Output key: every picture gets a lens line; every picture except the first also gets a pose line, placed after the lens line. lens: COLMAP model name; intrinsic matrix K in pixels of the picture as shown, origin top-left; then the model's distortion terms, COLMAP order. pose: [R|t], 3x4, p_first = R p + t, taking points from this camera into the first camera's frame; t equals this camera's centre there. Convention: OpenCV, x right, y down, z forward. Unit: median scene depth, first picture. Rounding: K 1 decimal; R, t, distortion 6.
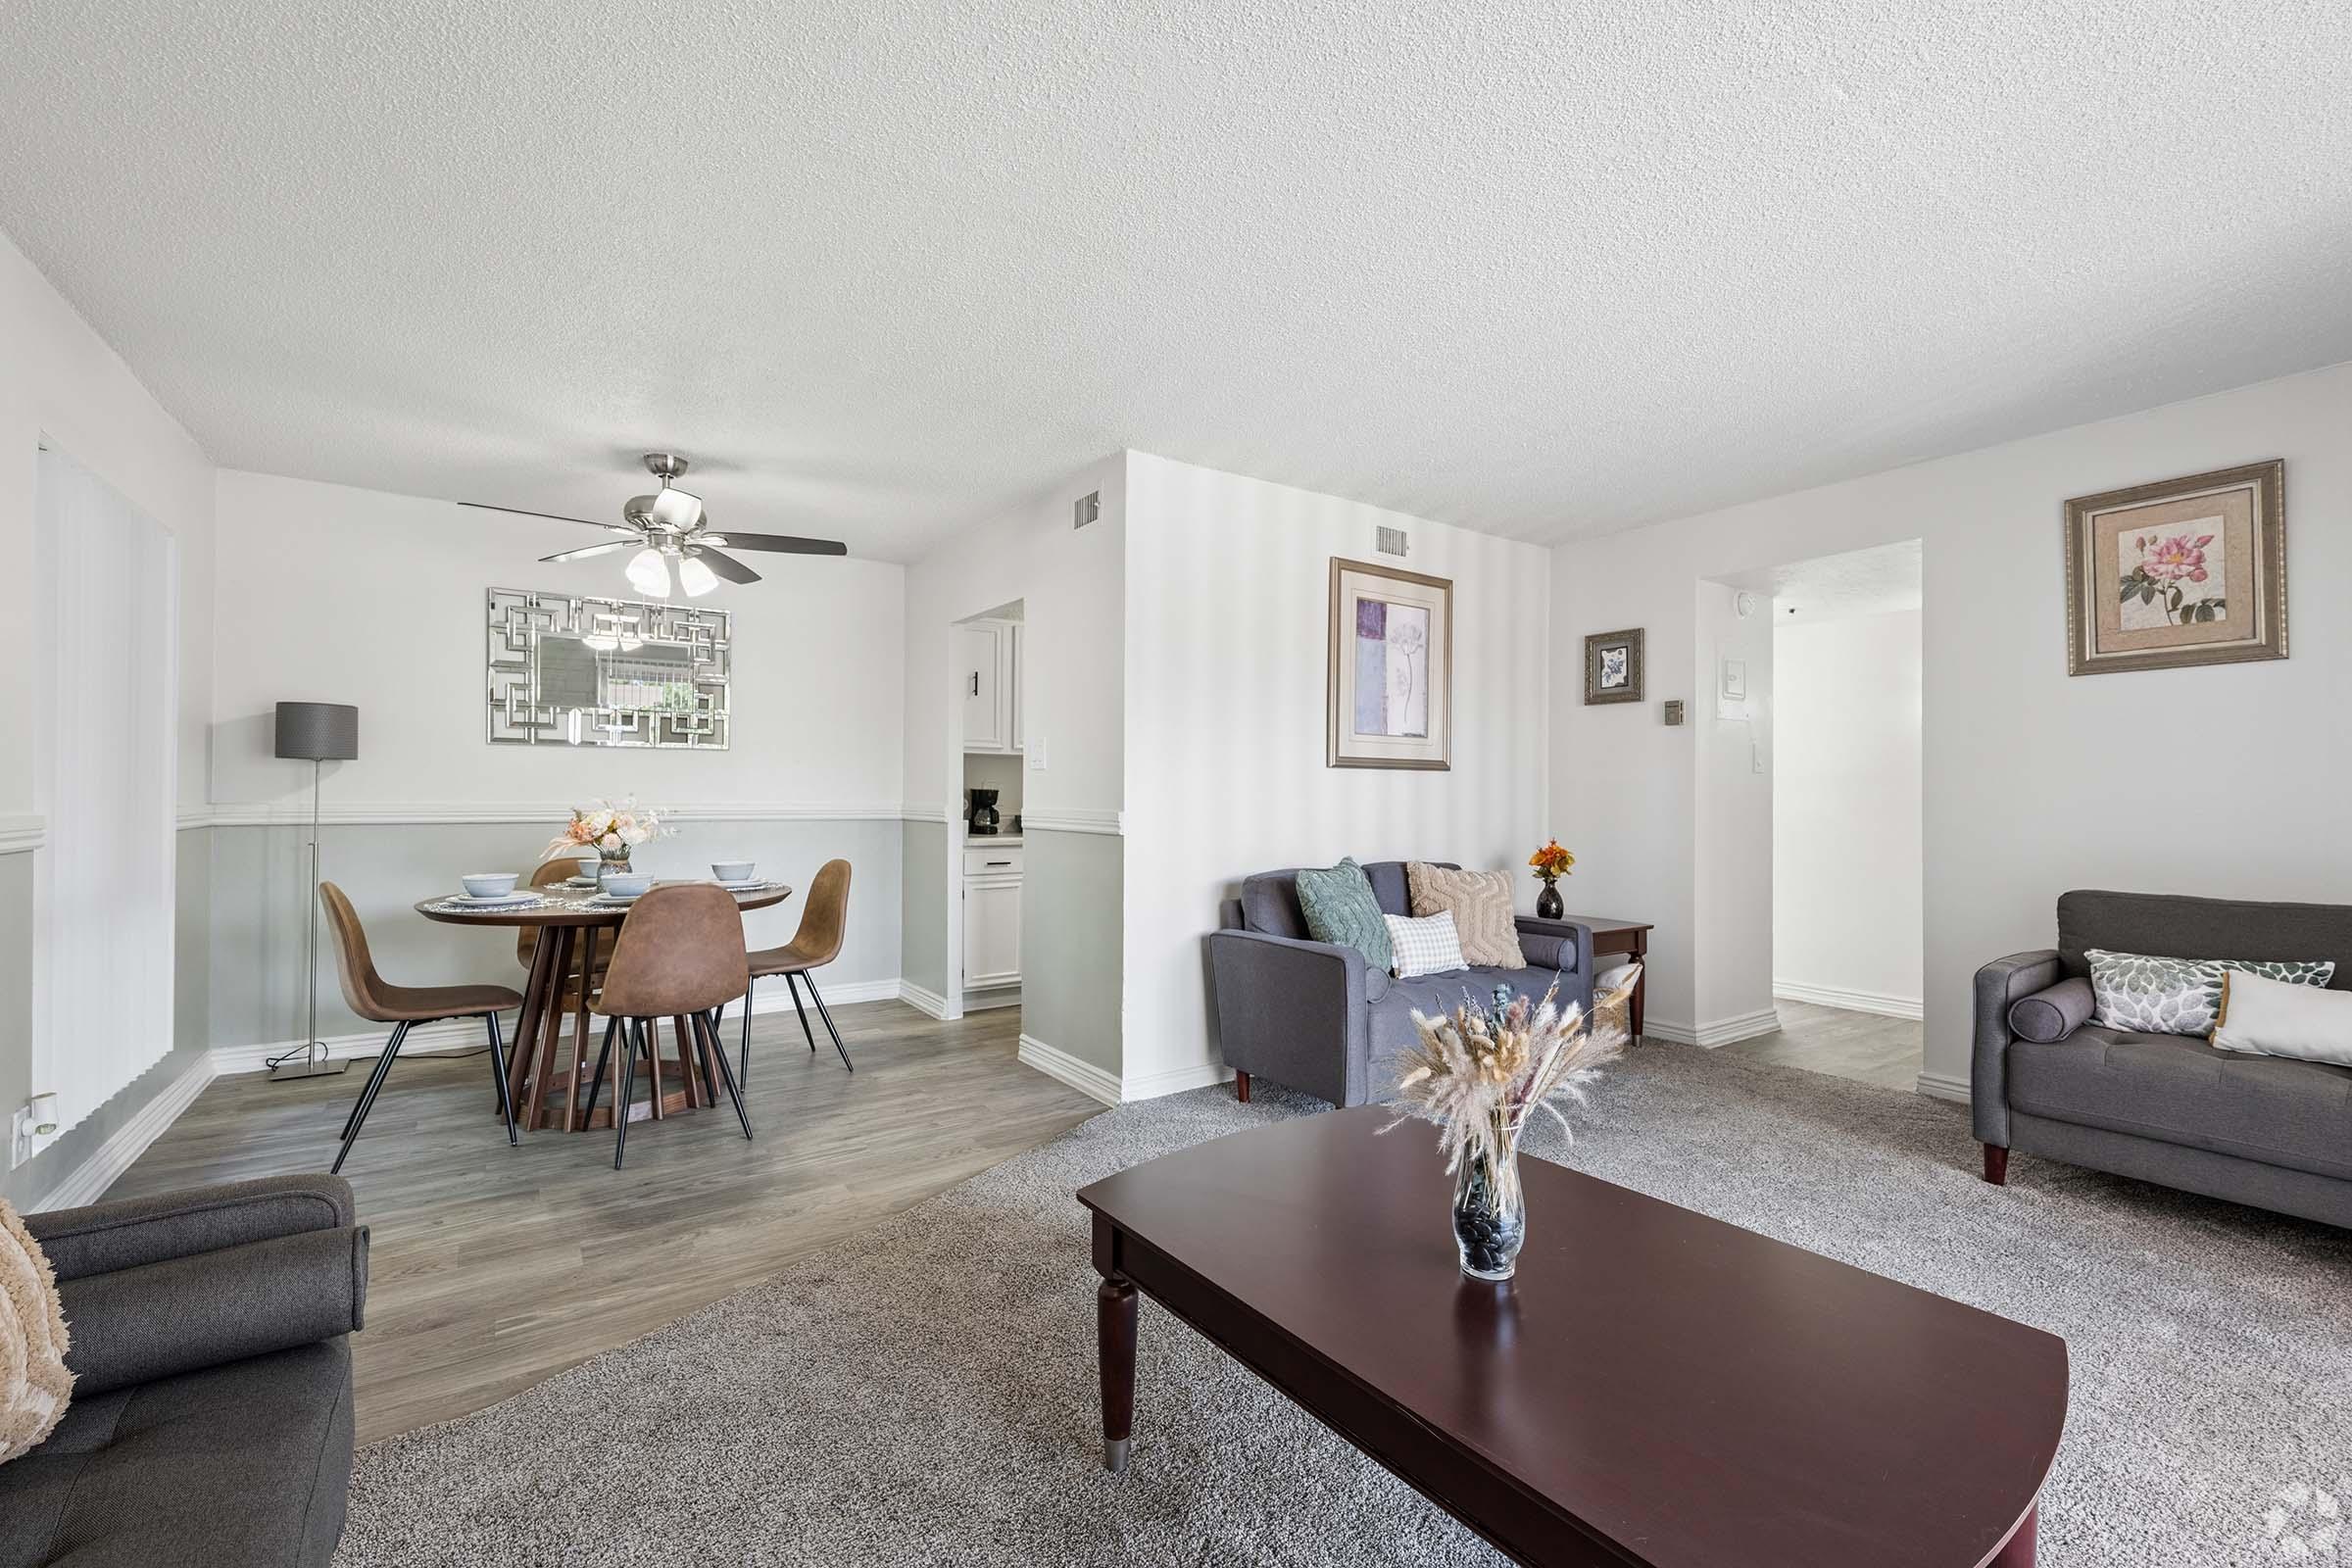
lens RADIAL K [[991.0, 0, 1166.5], [0, 991.0, 788.7], [0, 0, 1]] dist [-0.014262, -0.000138]
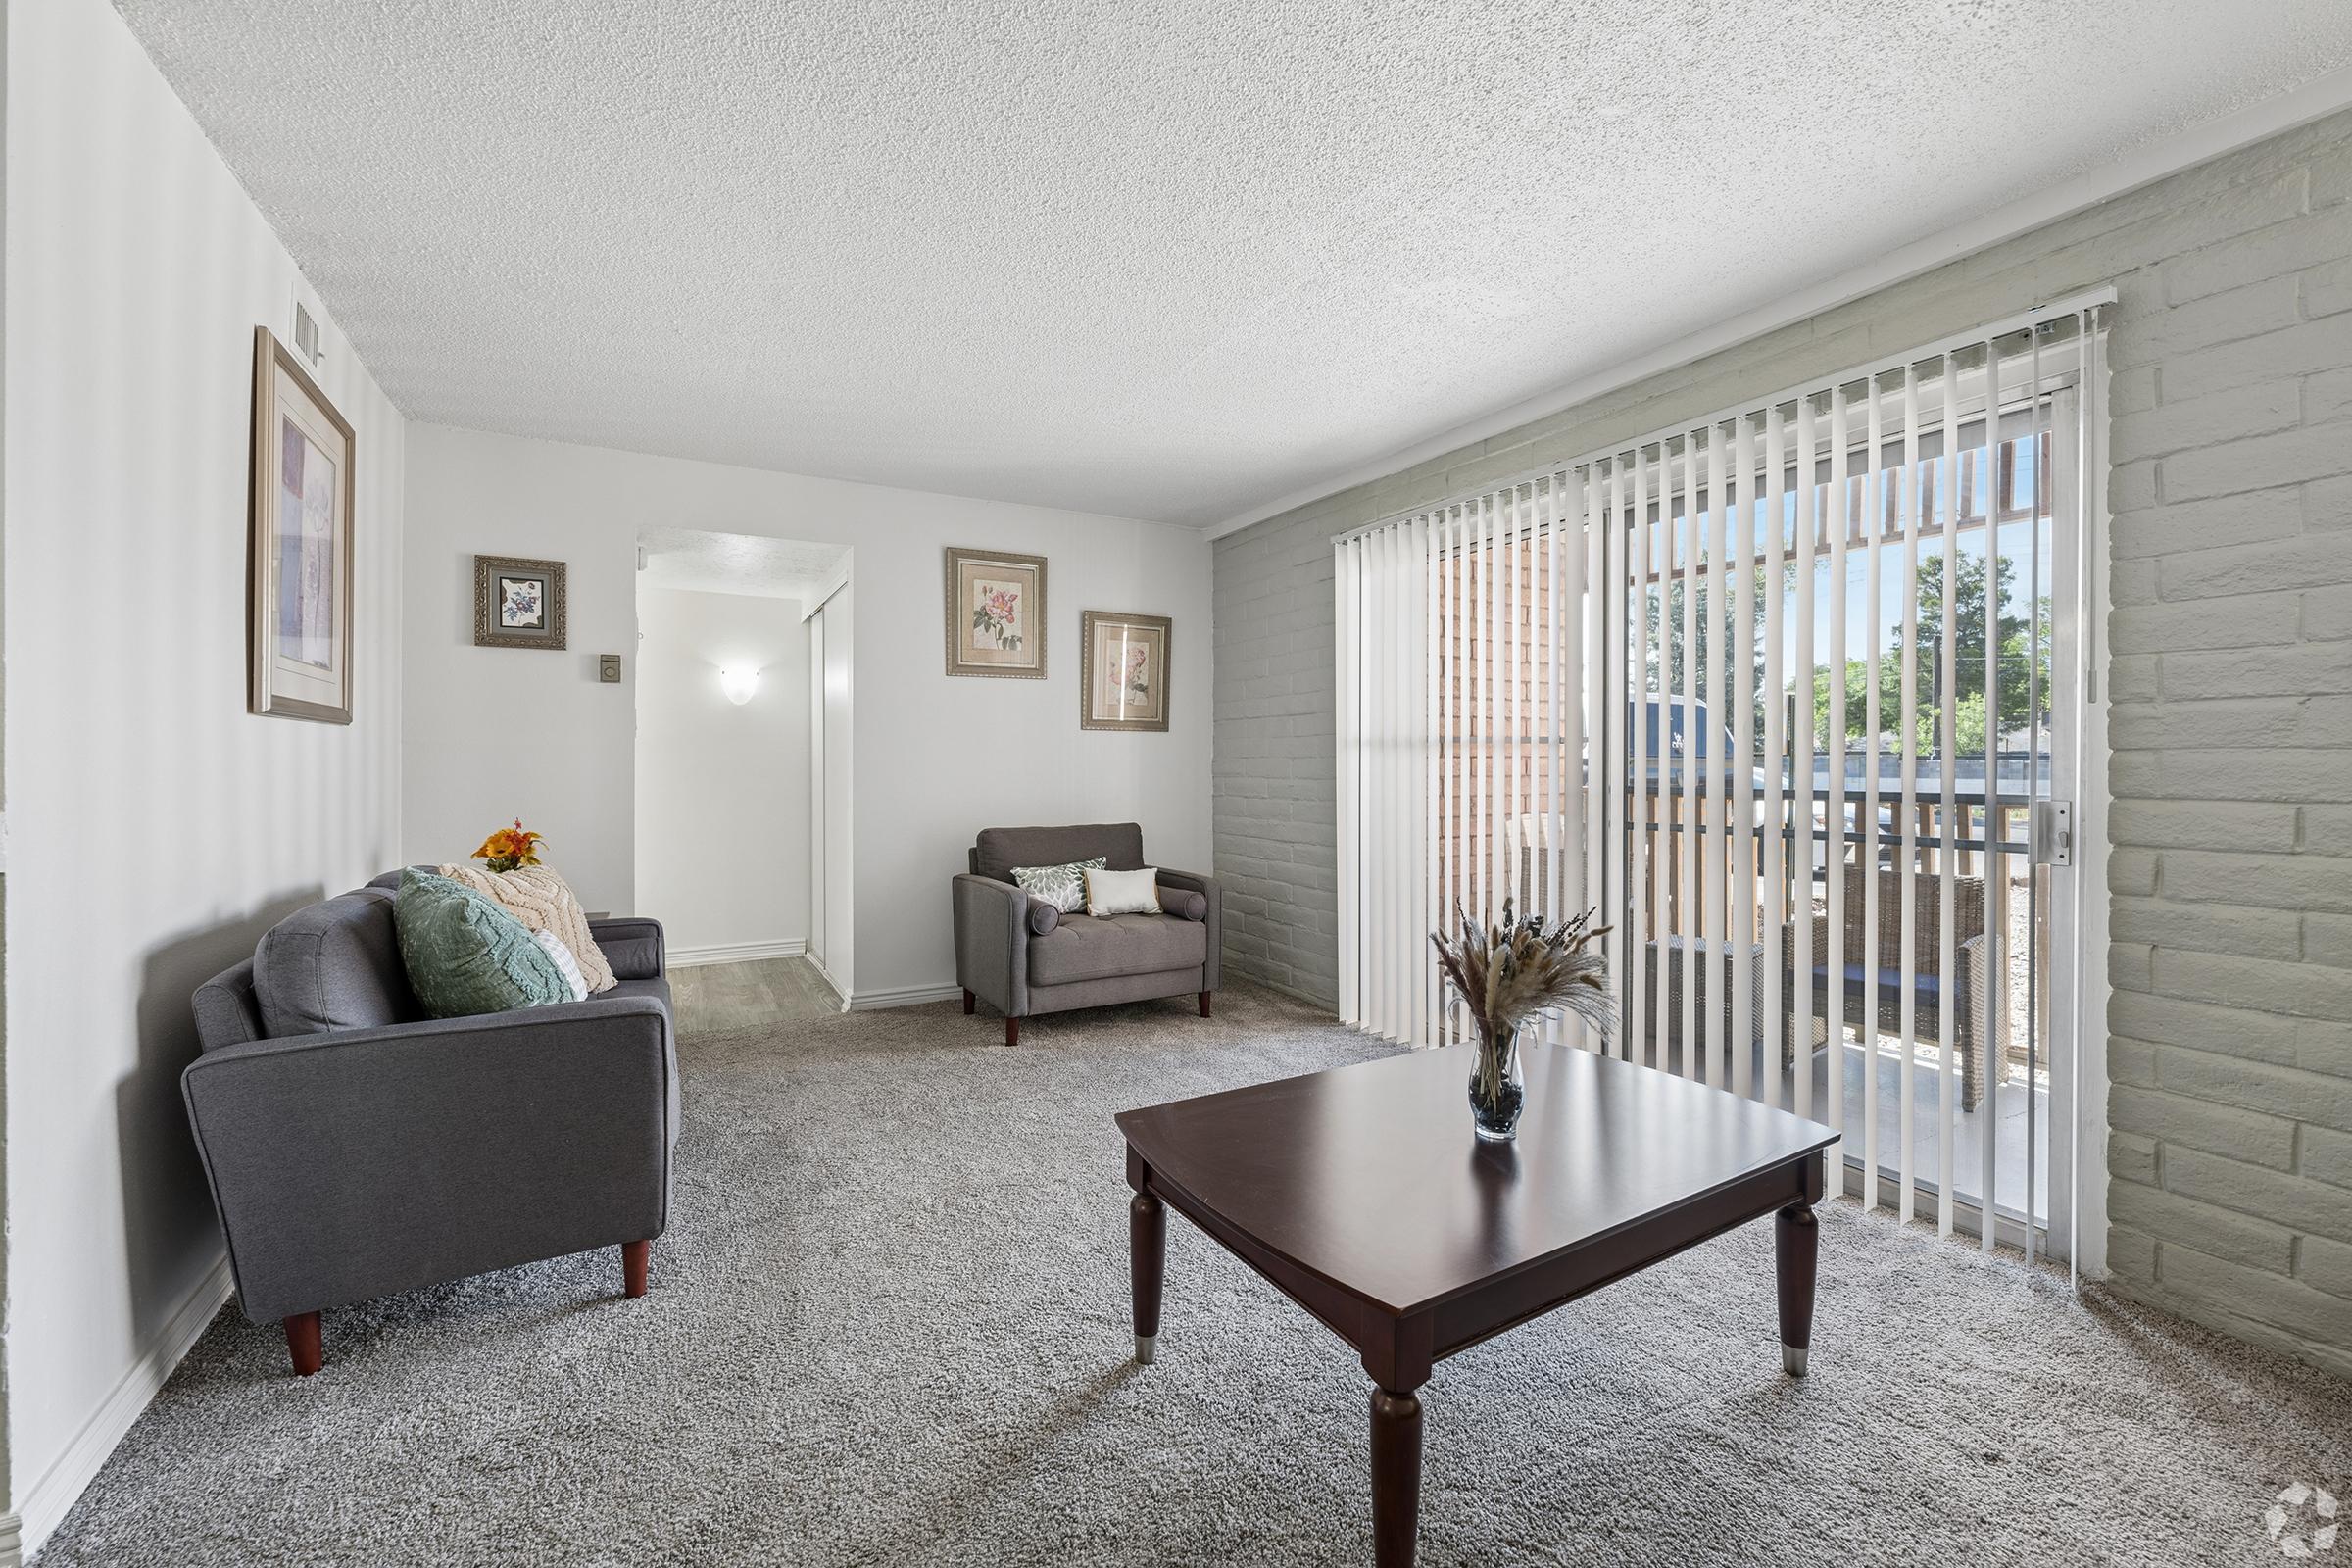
lens RADIAL K [[991.0, 0, 1156.3], [0, 991.0, 765.0], [0, 0, 1]] dist [-0.014262, -0.000138]
pose [[0.056010, -0.003732, 0.998423, -0.431621], [-0.005473, 0.999977, 0.004044, 0.003703], [-0.998415, -0.005691, 0.055989, 0.598879]]
